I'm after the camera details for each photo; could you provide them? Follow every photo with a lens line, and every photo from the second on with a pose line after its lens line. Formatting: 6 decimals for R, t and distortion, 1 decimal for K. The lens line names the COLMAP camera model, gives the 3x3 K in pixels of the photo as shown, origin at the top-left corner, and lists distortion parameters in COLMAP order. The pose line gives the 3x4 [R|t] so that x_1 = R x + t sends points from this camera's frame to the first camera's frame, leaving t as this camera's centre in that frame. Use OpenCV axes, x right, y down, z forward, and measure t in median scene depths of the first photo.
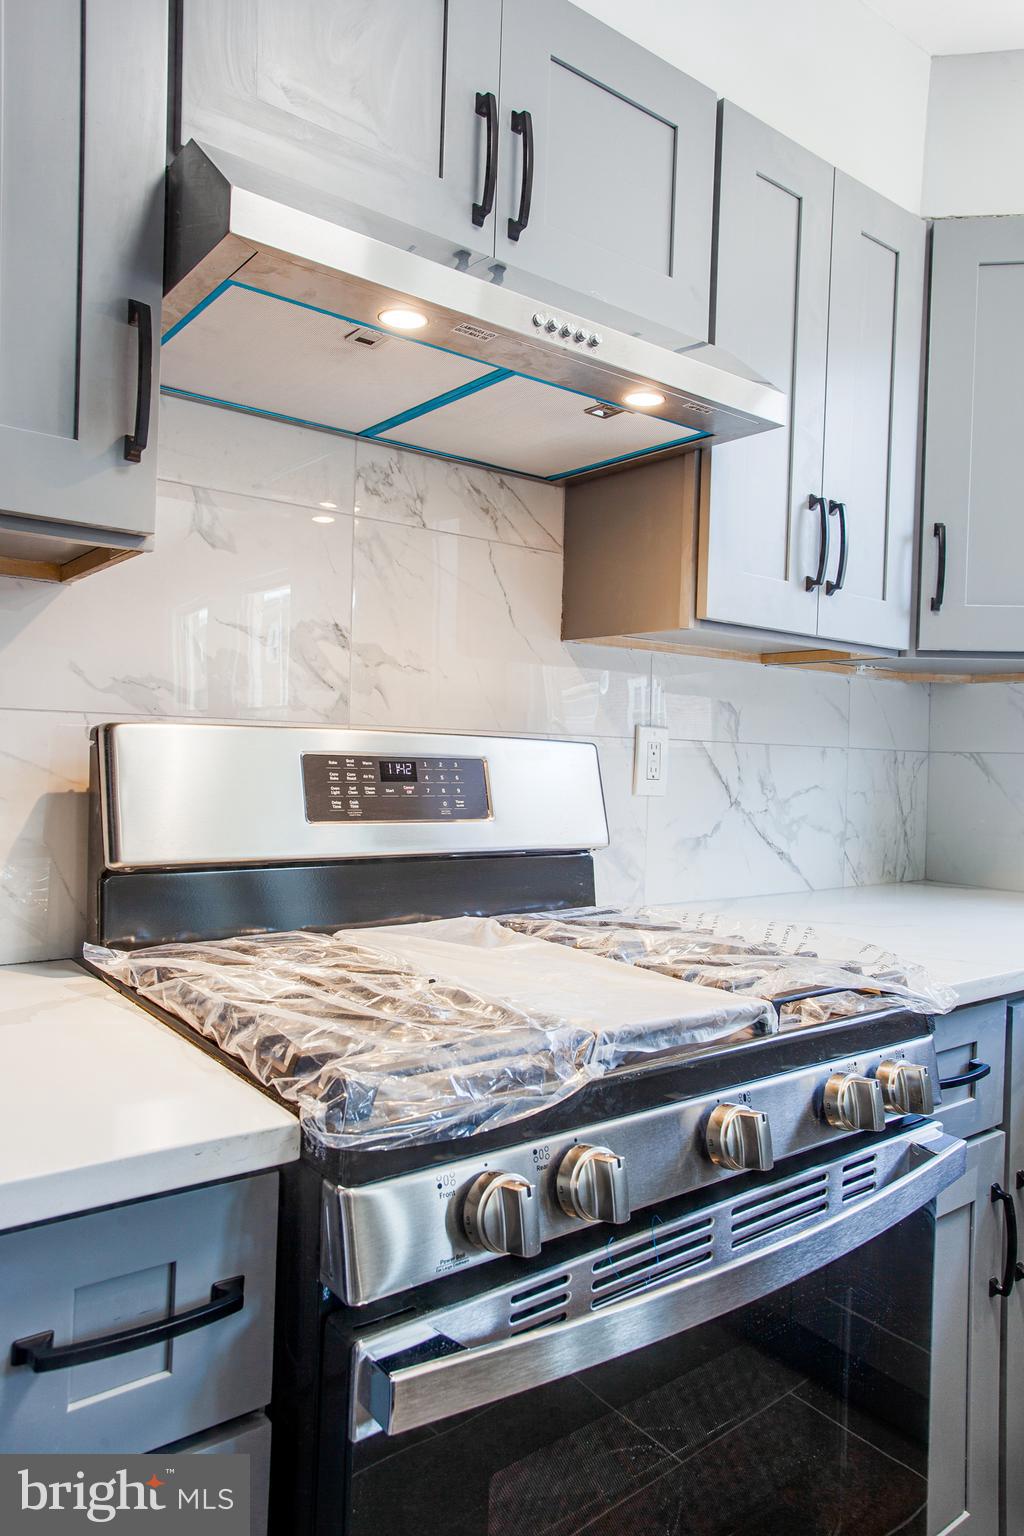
lens RADIAL K [[1025.5, 0, 511.1], [0, 1025.5, 769.6], [0, 0, 1]] dist [-0.001994, 0.003067]
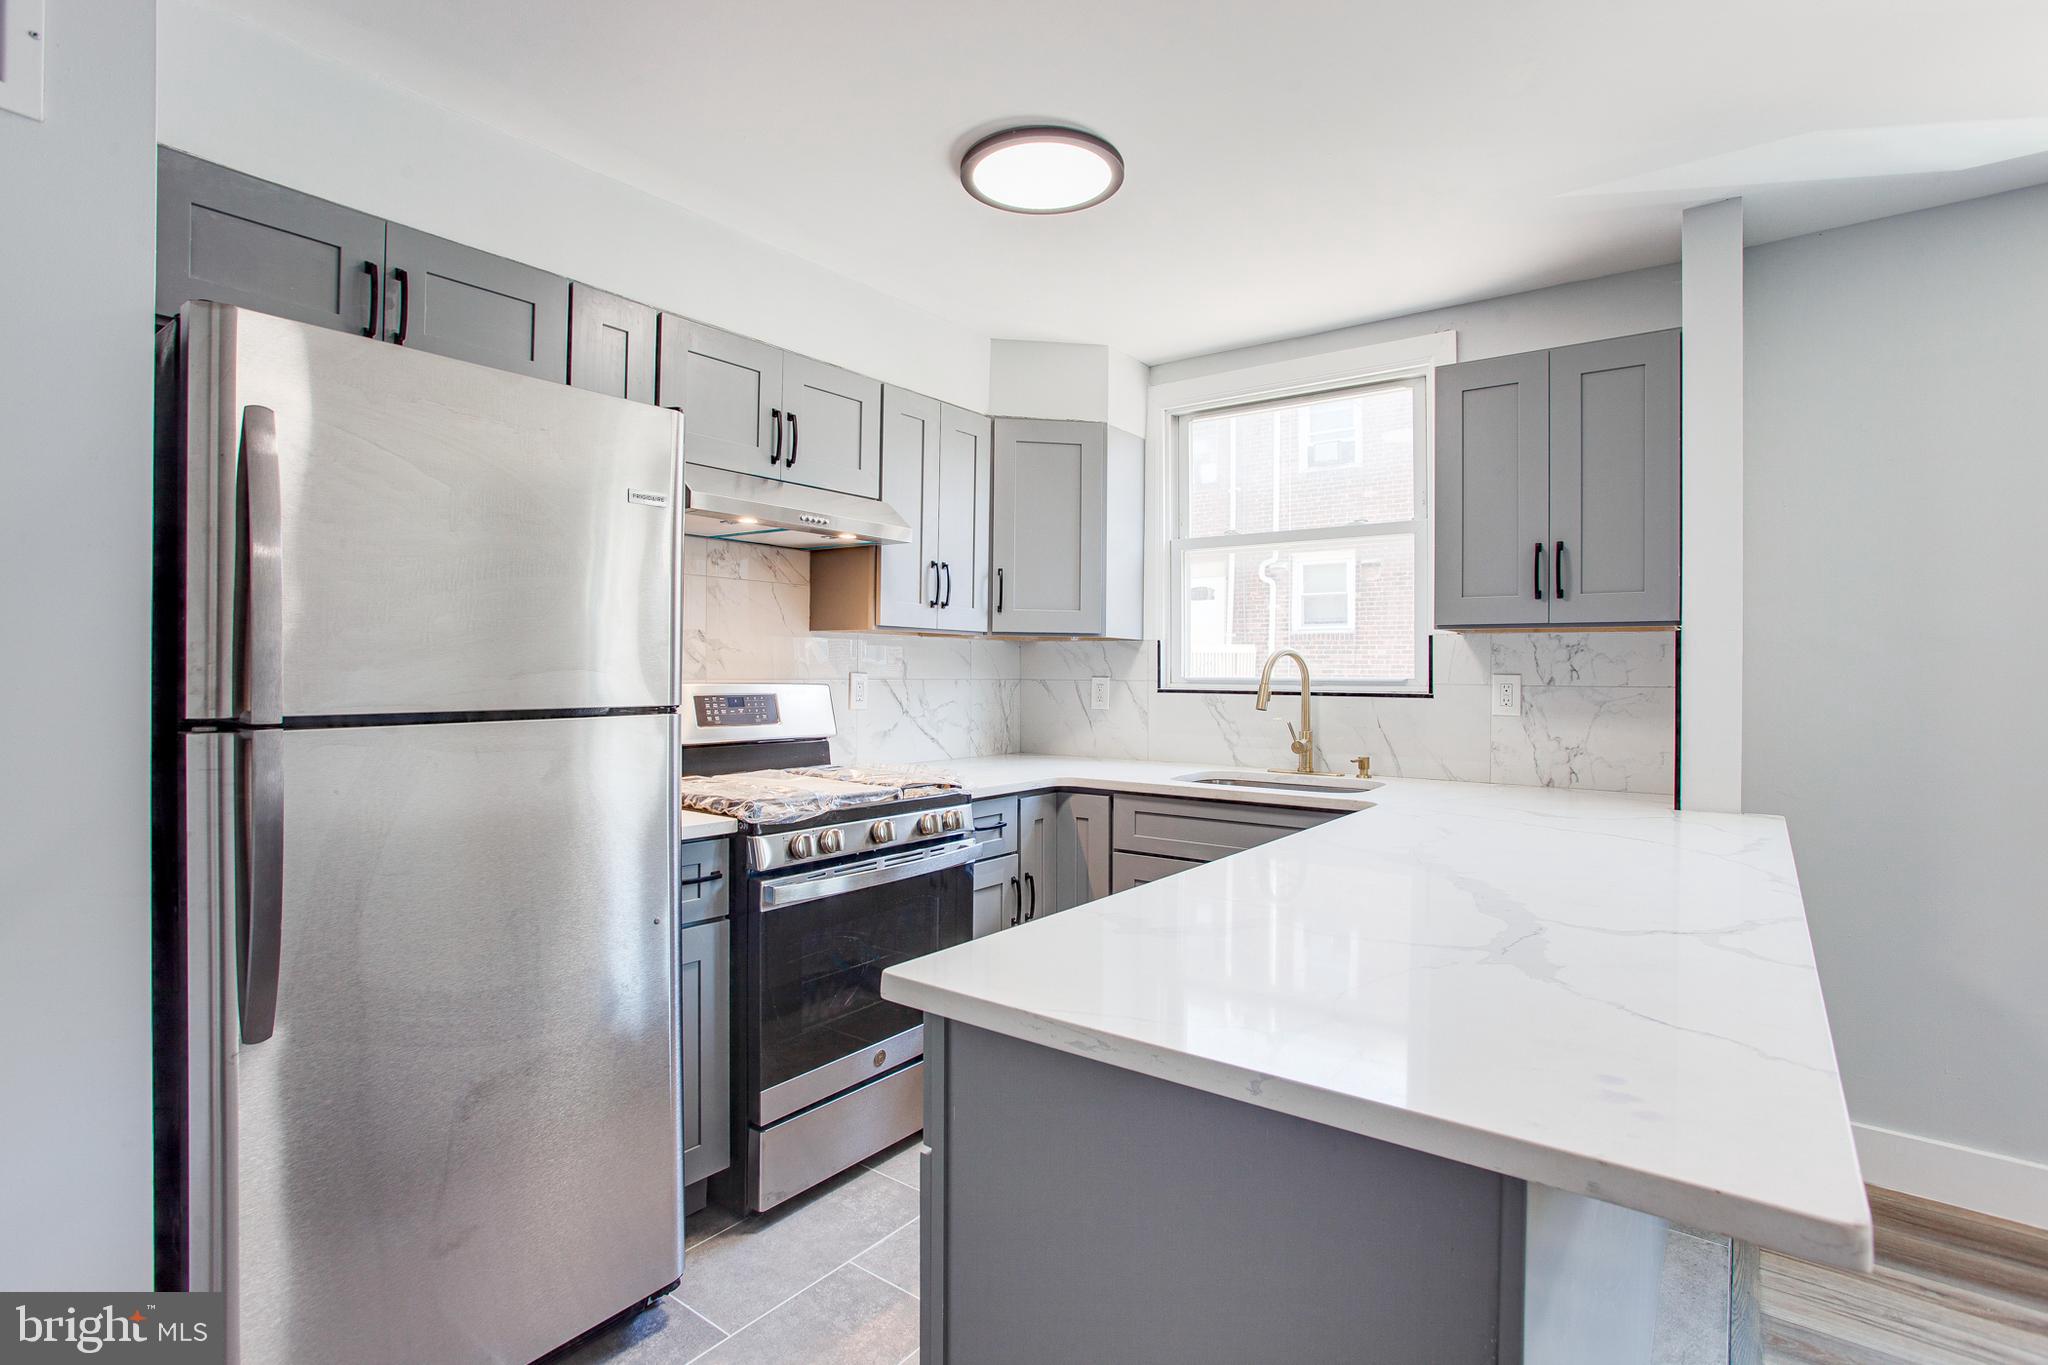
lens RADIAL K [[1013.4, 0, 1015.0], [0, 1013.4, 654.3], [0, 0, 1]] dist [-0.031451, 0.010058]
pose [[0.963947, -0.018549, 0.265445, -0.108976], [0.026075, 0.999351, -0.024855, -0.030713], [-0.264812, 0.030881, 0.963806, -1.199642]]
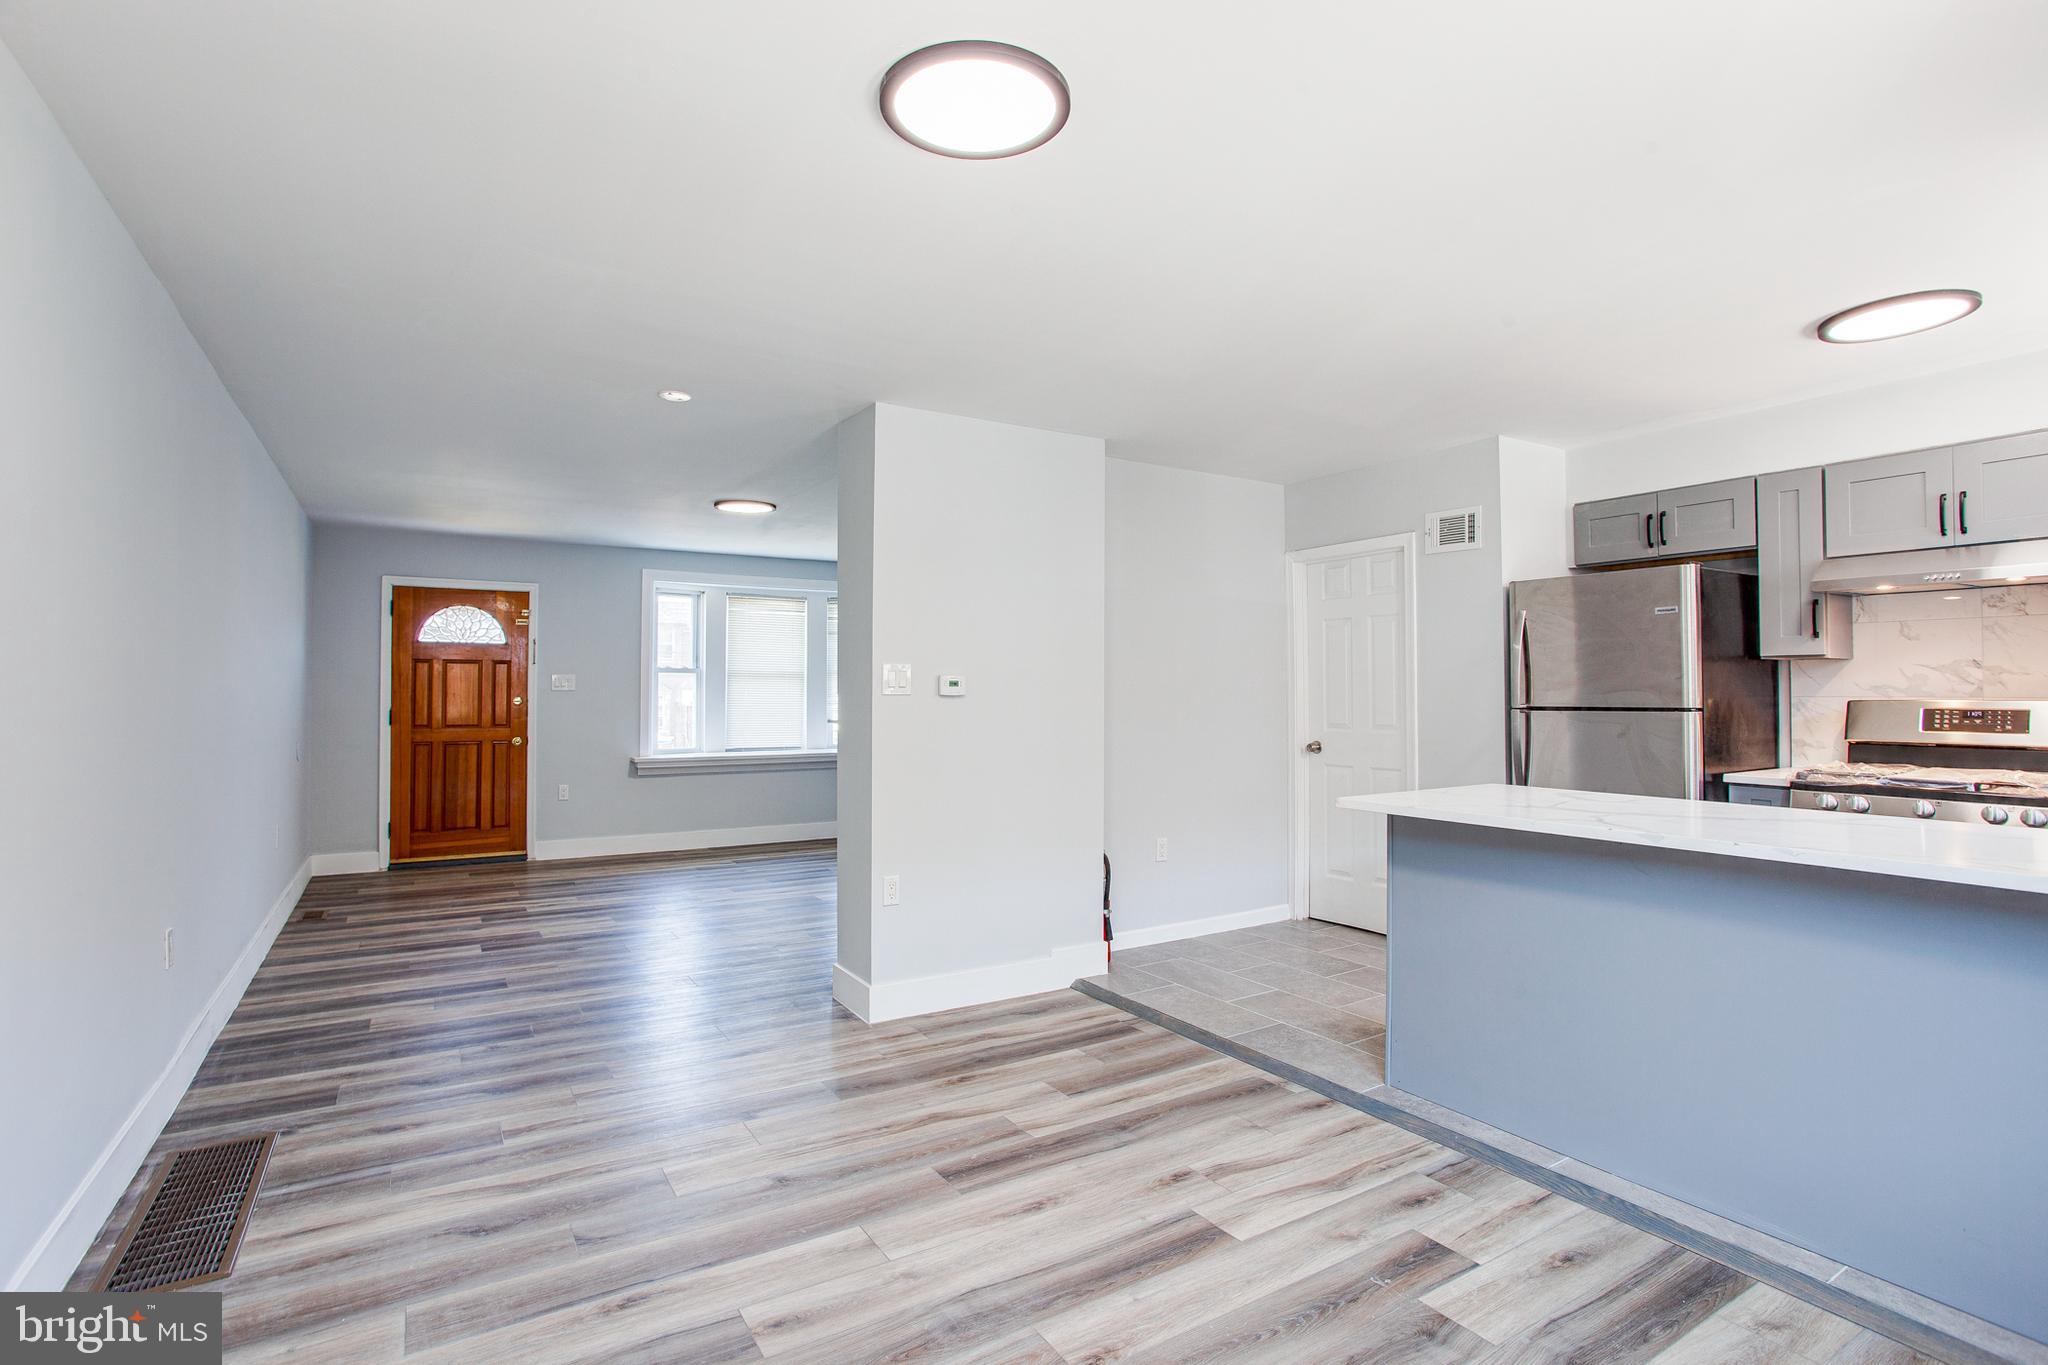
lens RADIAL K [[1013.4, 0, 1040.1], [0, 1013.4, 672.5], [0, 0, 1]] dist [-0.031451, 0.010058]
pose [[-0.097337, -0.047499, -0.994117, 2.870825], [-0.017570, 0.998787, -0.046002, 0.056921], [0.995096, 0.012989, -0.098054, -1.269848]]
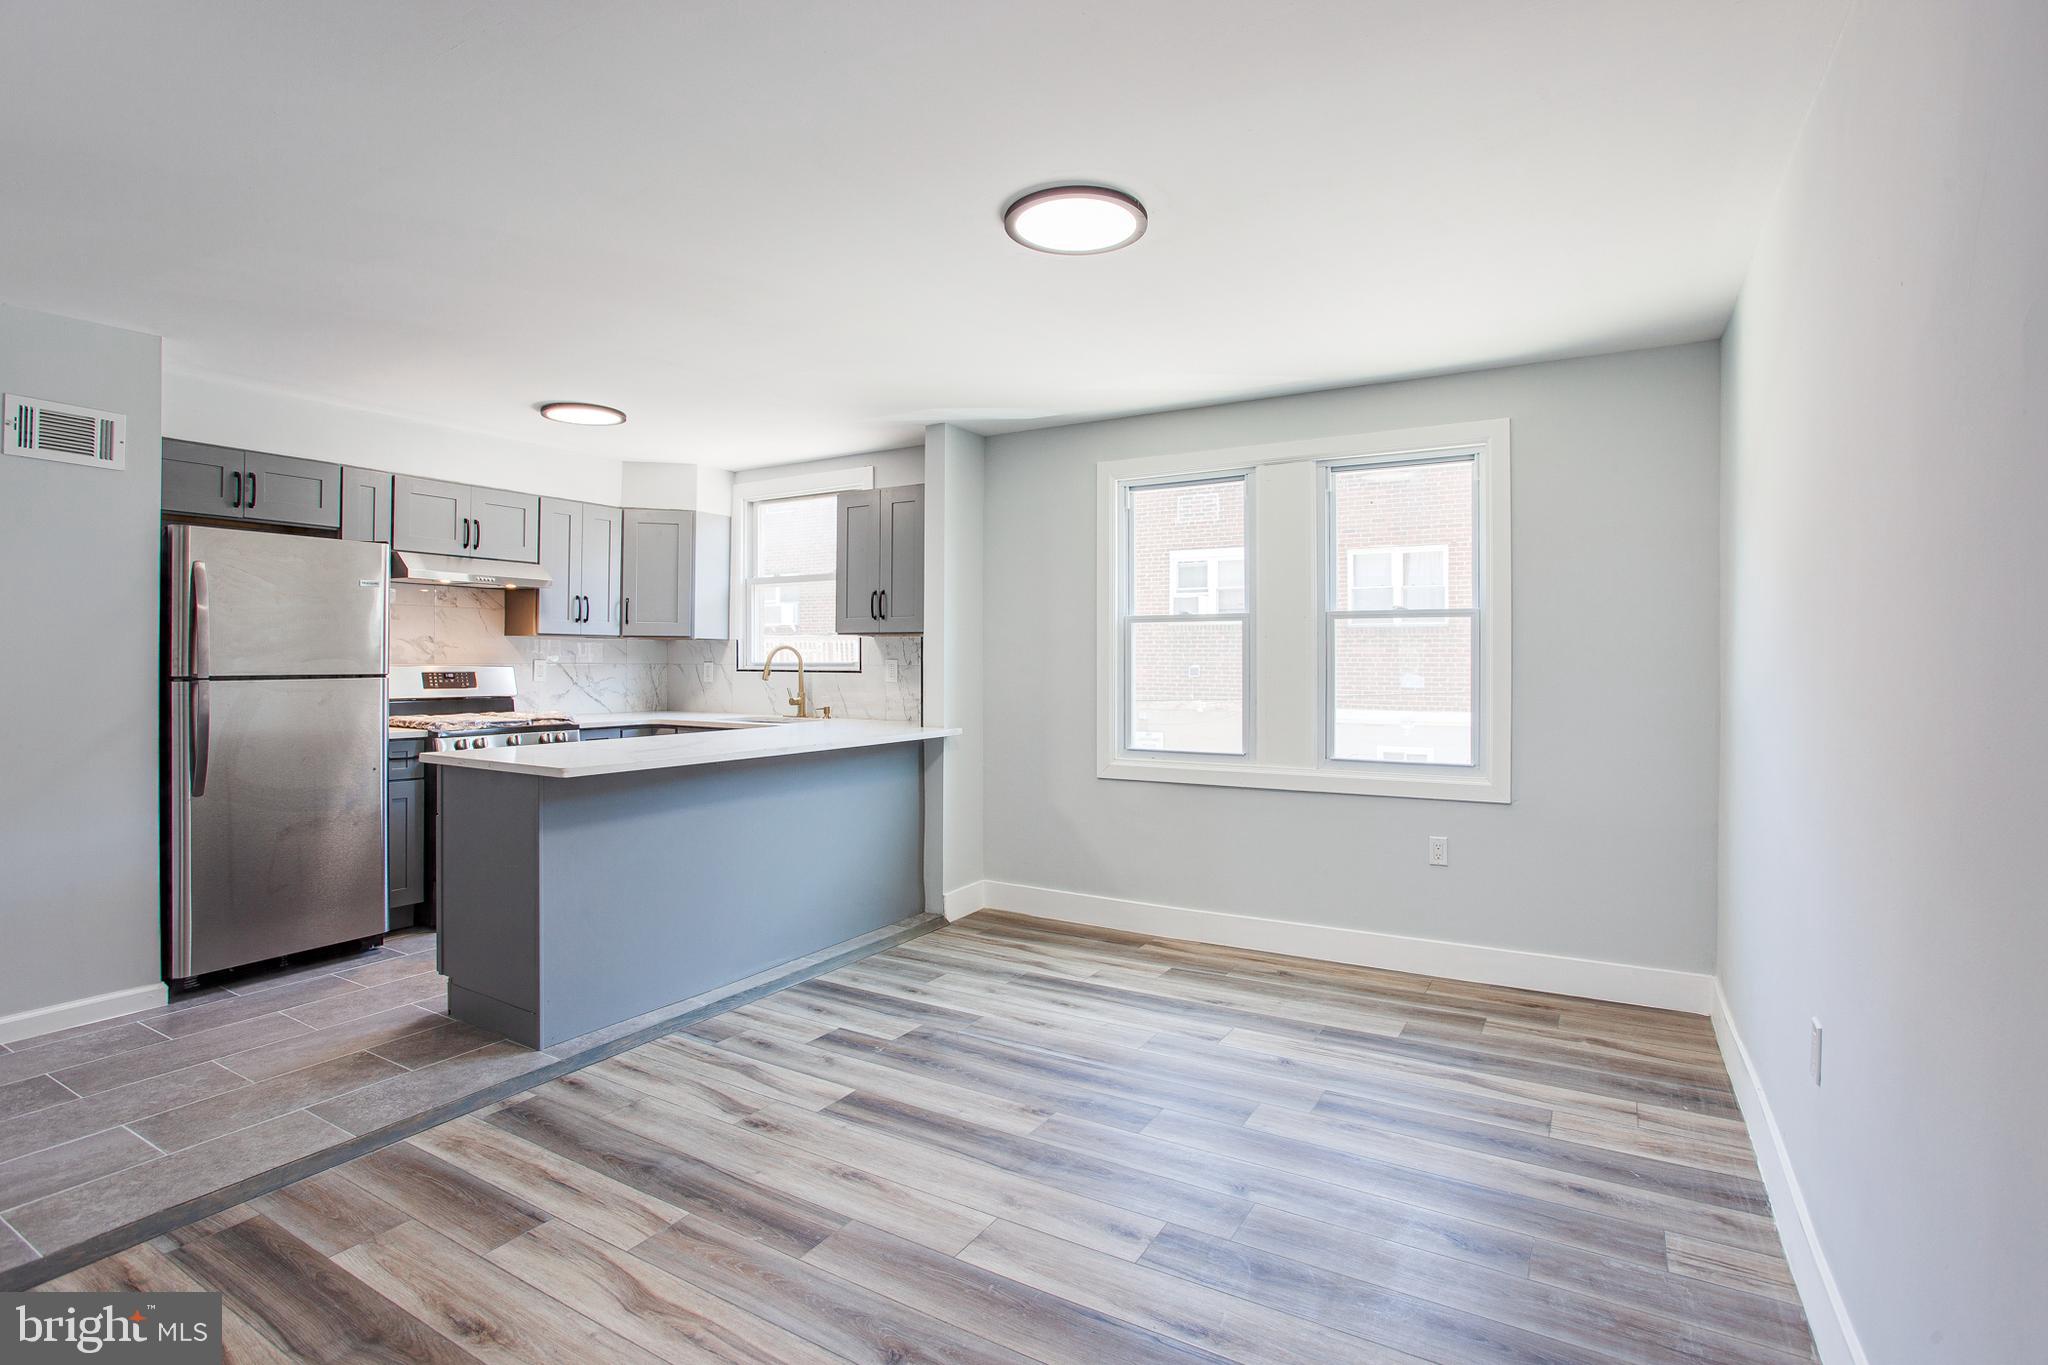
lens RADIAL K [[1013.4, 0, 1004.7], [0, 1013.4, 653.7], [0, 0, 1]] dist [-0.031451, 0.010058]
pose [[0.934446, -0.024814, 0.355238, 0.518589], [0.030942, 0.999454, -0.011580, 0.027027], [-0.354757, 0.021813, 0.934704, -3.372433]]
